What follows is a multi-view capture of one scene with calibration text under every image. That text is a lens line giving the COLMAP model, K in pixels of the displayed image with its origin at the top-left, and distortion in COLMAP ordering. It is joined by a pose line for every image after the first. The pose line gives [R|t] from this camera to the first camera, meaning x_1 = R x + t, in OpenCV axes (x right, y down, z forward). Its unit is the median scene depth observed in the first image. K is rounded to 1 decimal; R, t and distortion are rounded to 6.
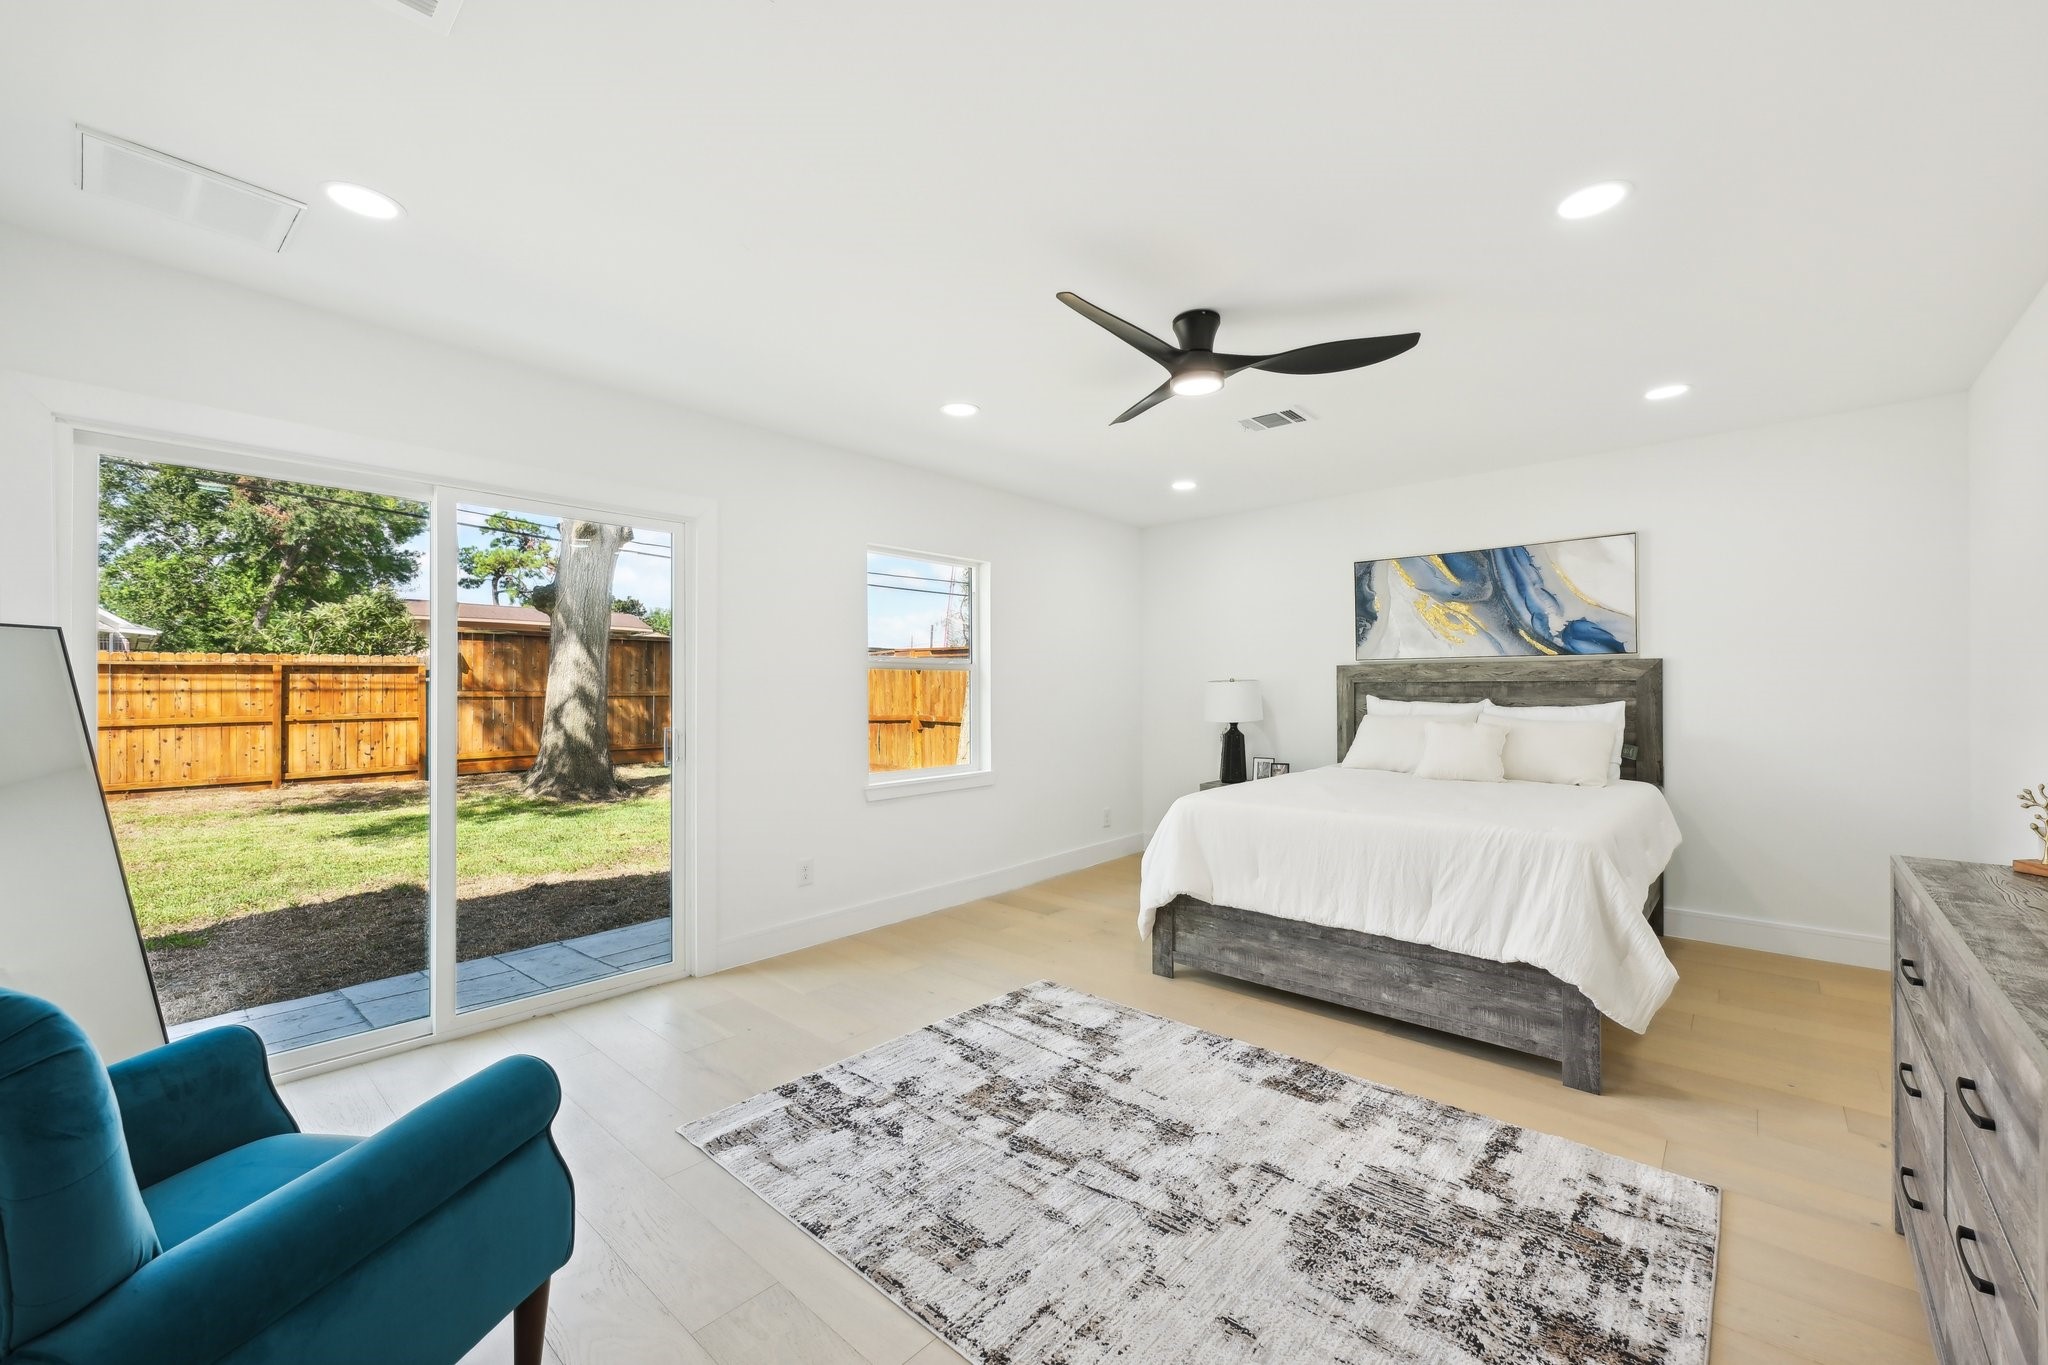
lens RADIAL K [[821.1, 0, 1024.0], [0, 821.1, 682.5], [0, 0, 1]] dist [-0.001011, 0.000124]
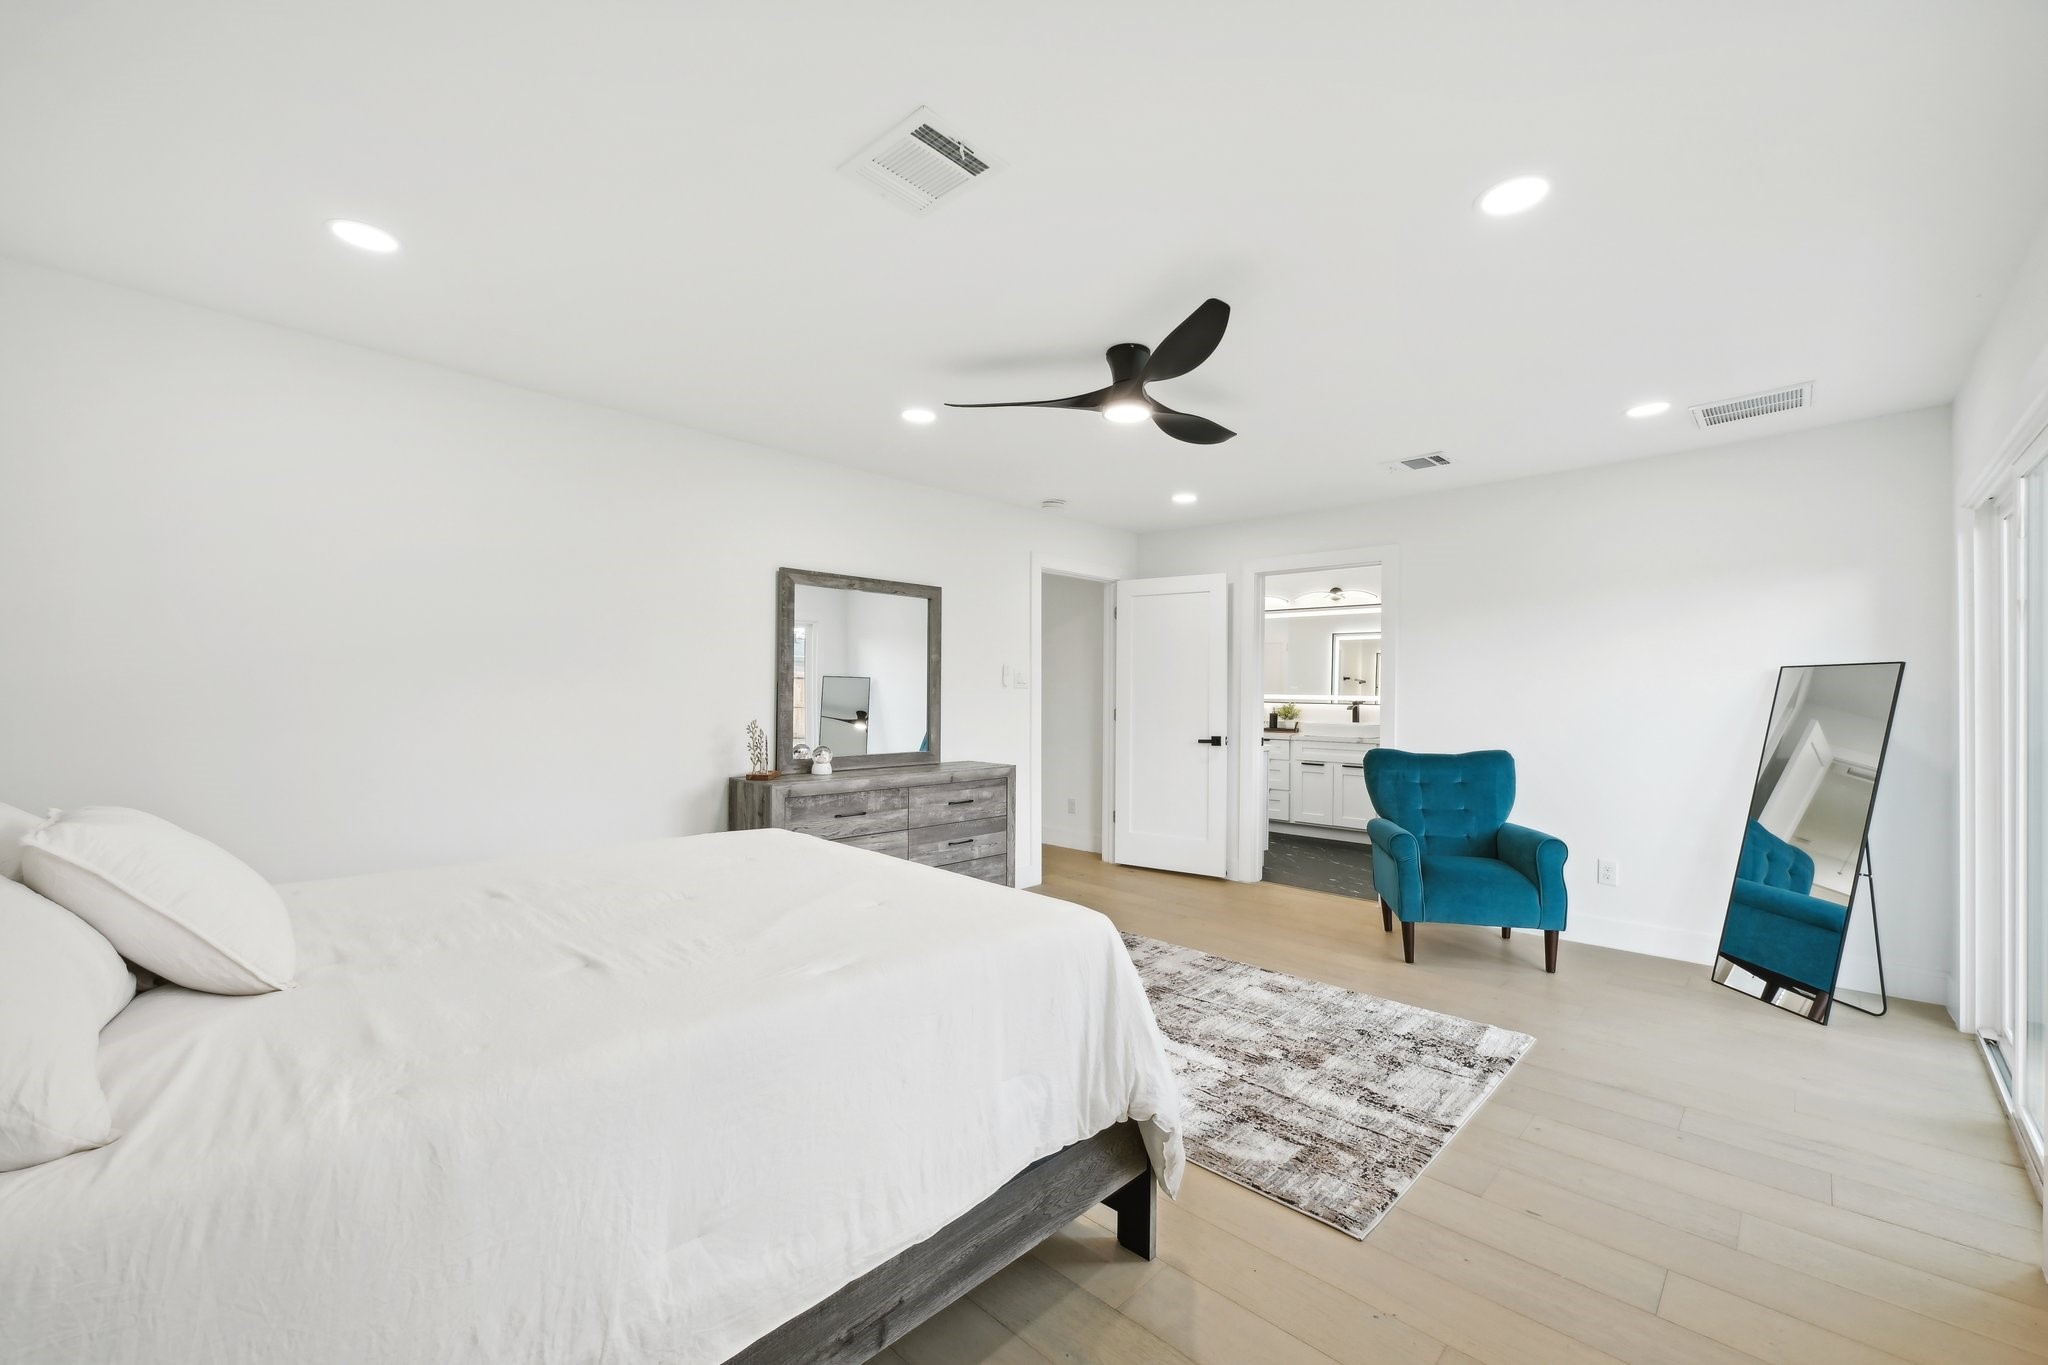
lens RADIAL K [[821.1, 0, 1024.0], [0, 821.1, 682.5], [0, 0, 1]] dist [-0.001011, 0.000124]
pose [[-0.999570, -0.000440, 0.029323, 0.309318], [-0.000785, 0.999931, -0.011752, 0.004024], [-0.029316, -0.011770, -0.999501, 2.096827]]
